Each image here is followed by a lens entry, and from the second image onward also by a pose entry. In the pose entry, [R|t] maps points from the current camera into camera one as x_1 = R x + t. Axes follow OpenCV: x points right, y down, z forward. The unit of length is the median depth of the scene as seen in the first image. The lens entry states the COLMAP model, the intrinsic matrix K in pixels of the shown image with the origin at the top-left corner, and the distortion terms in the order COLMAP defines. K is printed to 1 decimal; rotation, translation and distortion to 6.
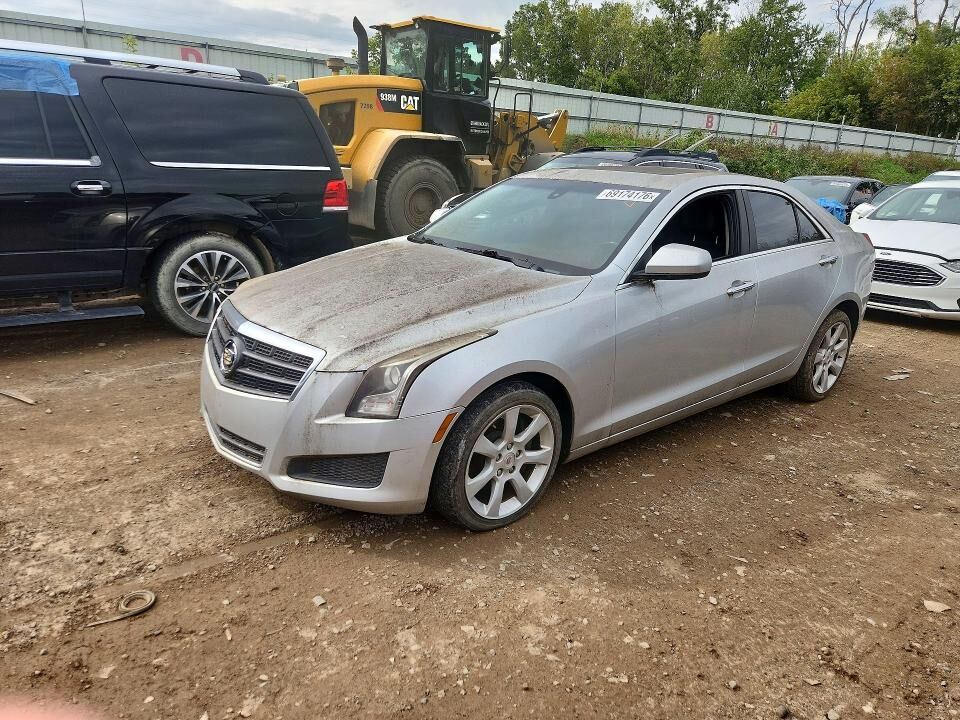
lens RADIAL K [[694.6, 0, 480.0], [0, 694.6, 360.0], [0, 0, 1]] dist [-0.003001, -0.000765]
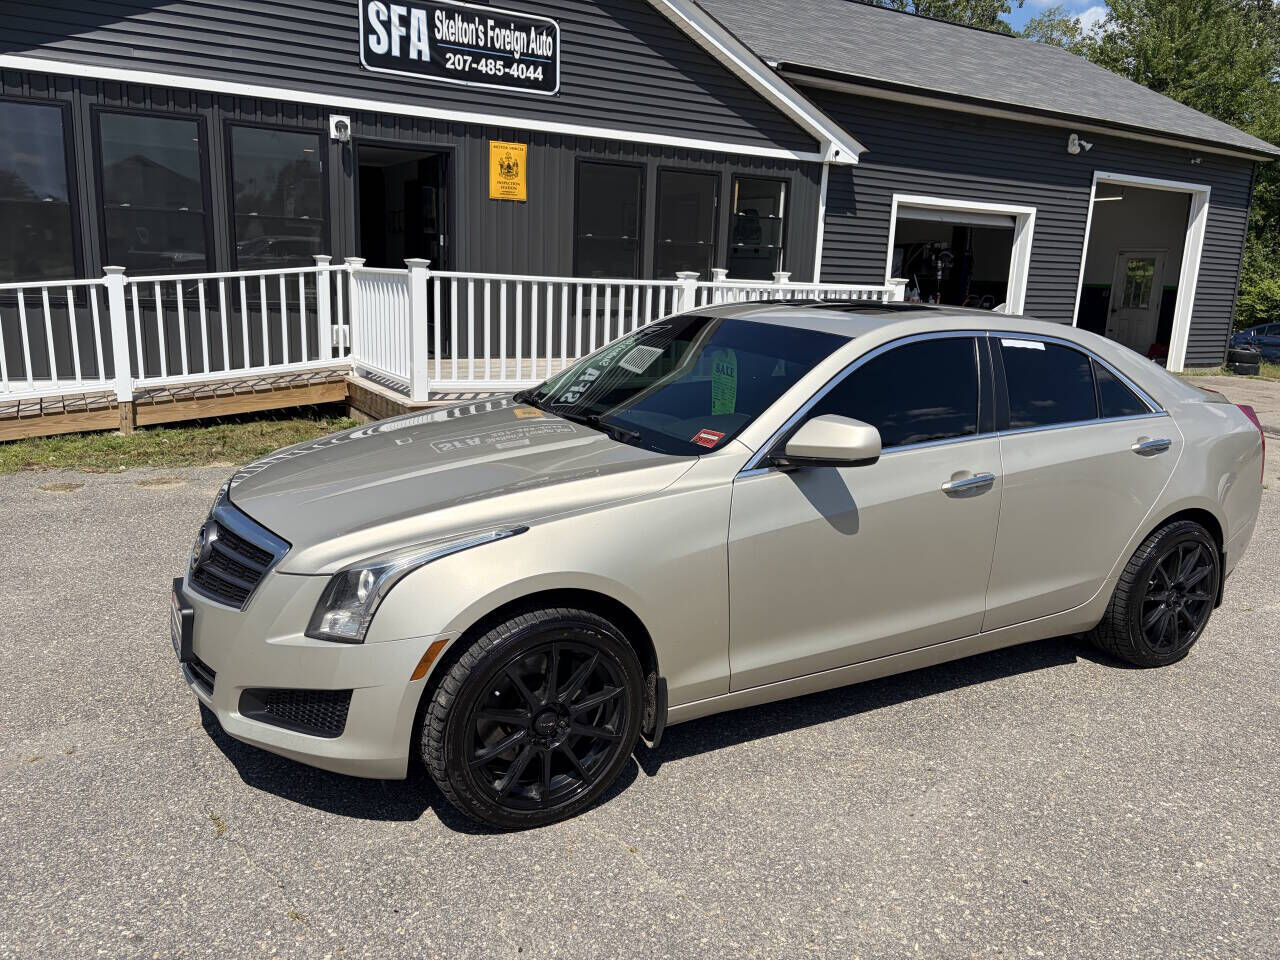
lens RADIAL K [[926.1, 0, 640.0], [0, 926.1, 480.0], [0, 0, 1]] dist [-0.003001, -0.000765]
pose [[0.986644, 0.029123, -0.160270, 0.274089], [-0.046617, 0.993220, -0.106497, 0.005603], [0.156082, 0.112546, 0.981311, 0.079174]]
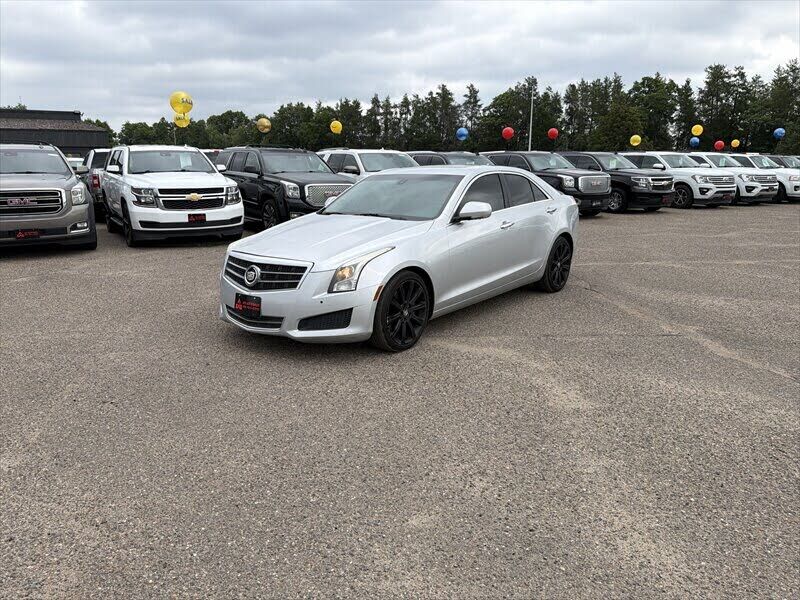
lens RADIAL K [[578.8, 0, 400.0], [0, 578.8, 300.0], [0, 0, 1]] dist [-0.003001, -0.000765]
pose [[0.979304, -0.102845, 0.174319, -0.256270], [0.113611, 0.992115, -0.052925, 0.191360], [-0.167502, 0.071634, 0.983266, -0.600328]]
